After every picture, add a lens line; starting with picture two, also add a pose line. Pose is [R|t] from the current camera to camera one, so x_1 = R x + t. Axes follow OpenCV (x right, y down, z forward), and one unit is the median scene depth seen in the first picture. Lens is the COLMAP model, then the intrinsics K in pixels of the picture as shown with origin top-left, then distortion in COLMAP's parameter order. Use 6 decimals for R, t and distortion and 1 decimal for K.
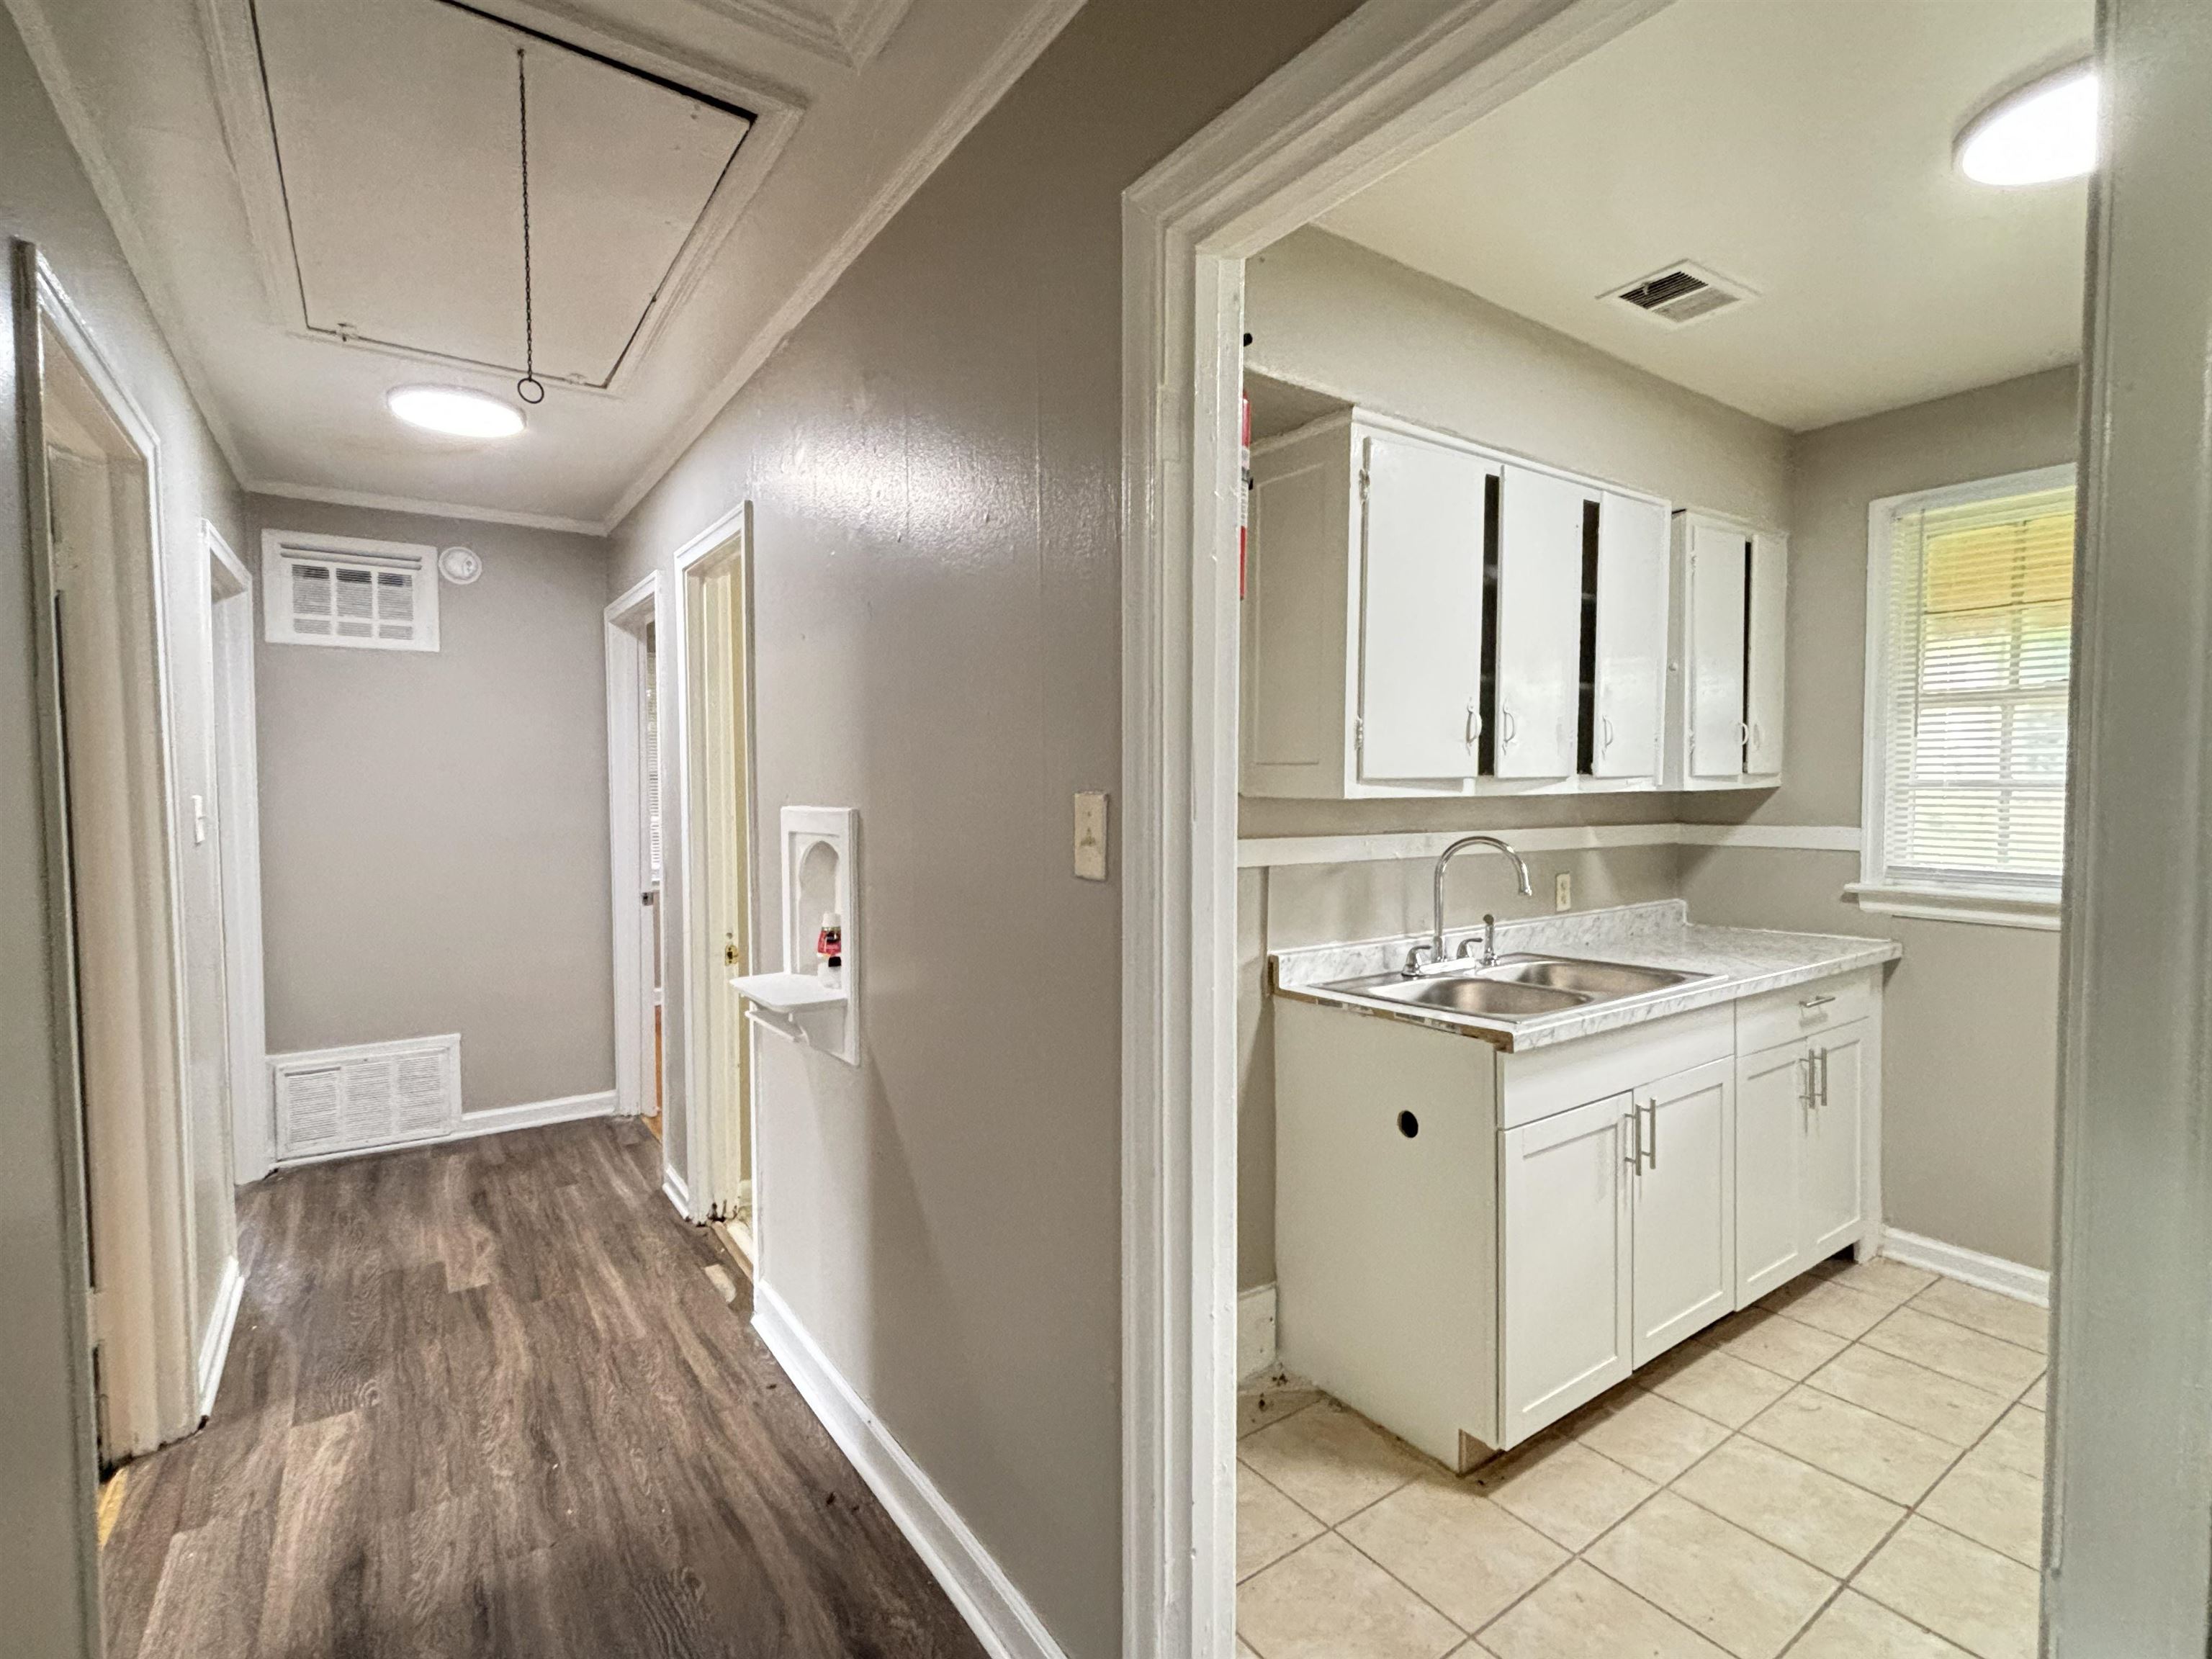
lens RADIAL K [[1044.4, 0, 1101.1], [0, 1044.4, 826.1], [0, 0, 1]] dist [-0.004178, 0.001420]
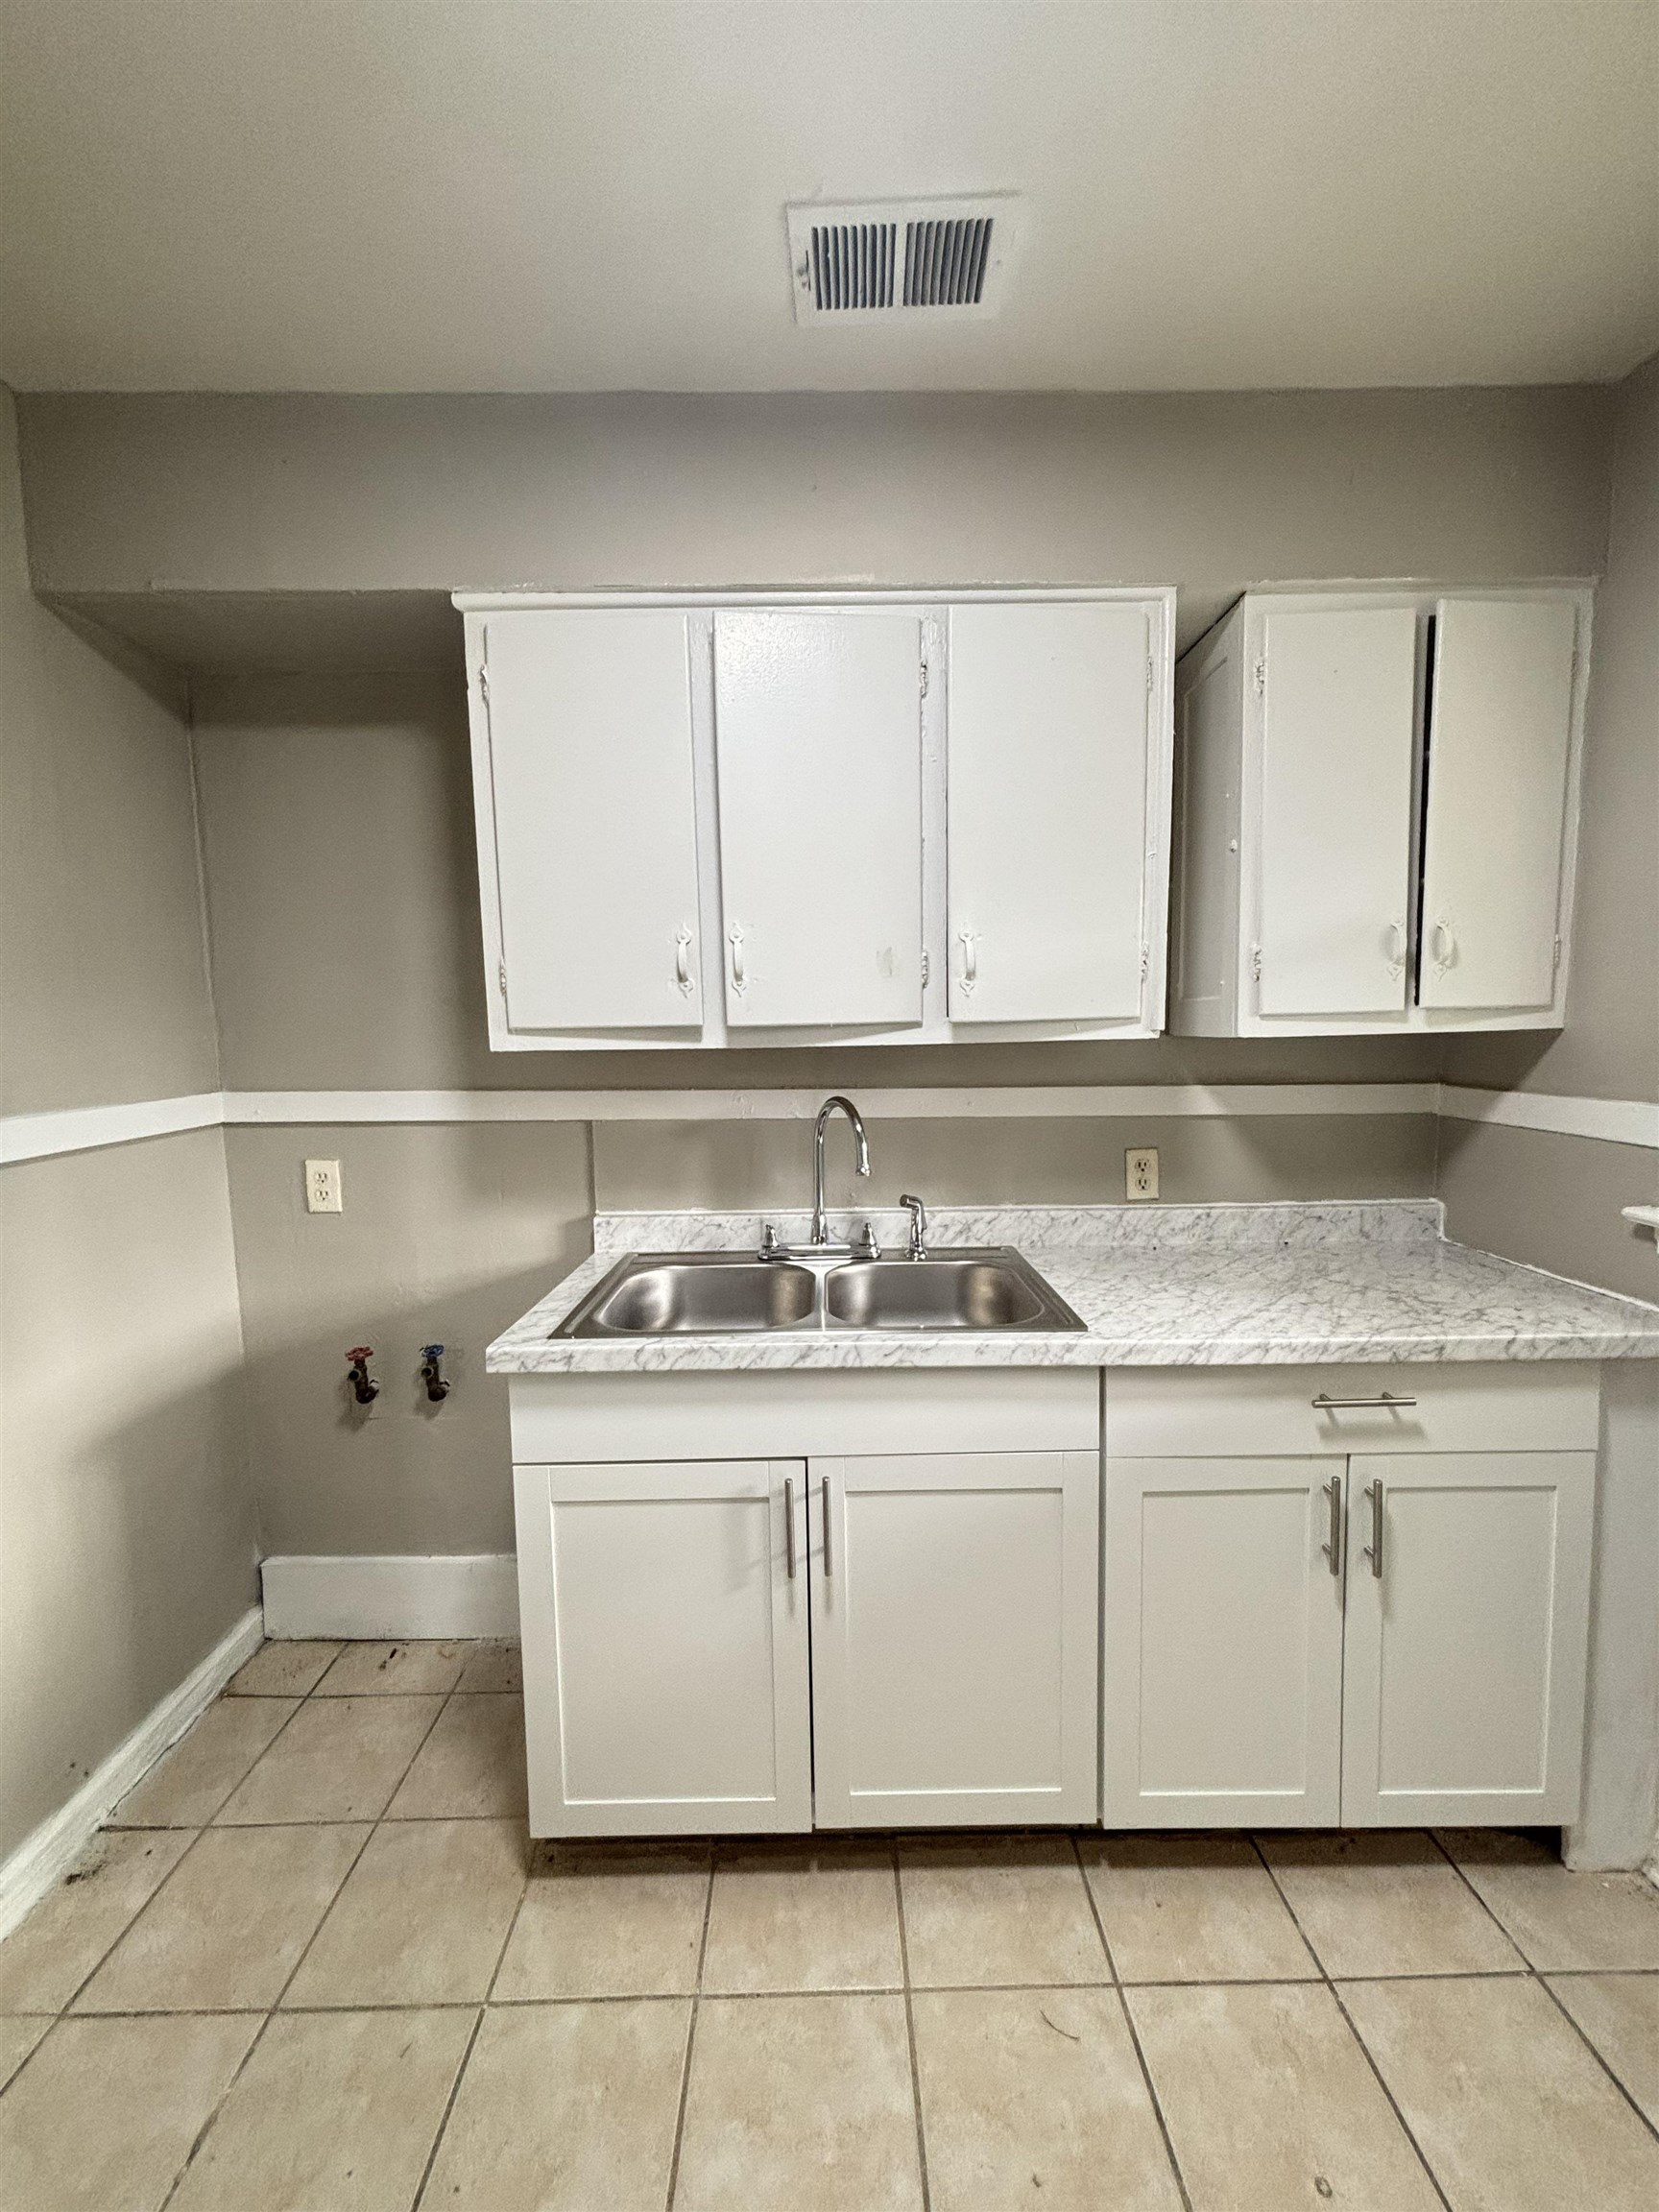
lens RADIAL K [[887.8, 0, 838.8], [0, 887.8, 1100.4], [0, 0, 1]] dist [-0.000081, 0.000125]
pose [[0.825535, 0.043366, -0.562682, 0.730449], [-0.011819, 0.998153, 0.059587, -0.027329], [0.564227, -0.042541, 0.824523, 0.436919]]
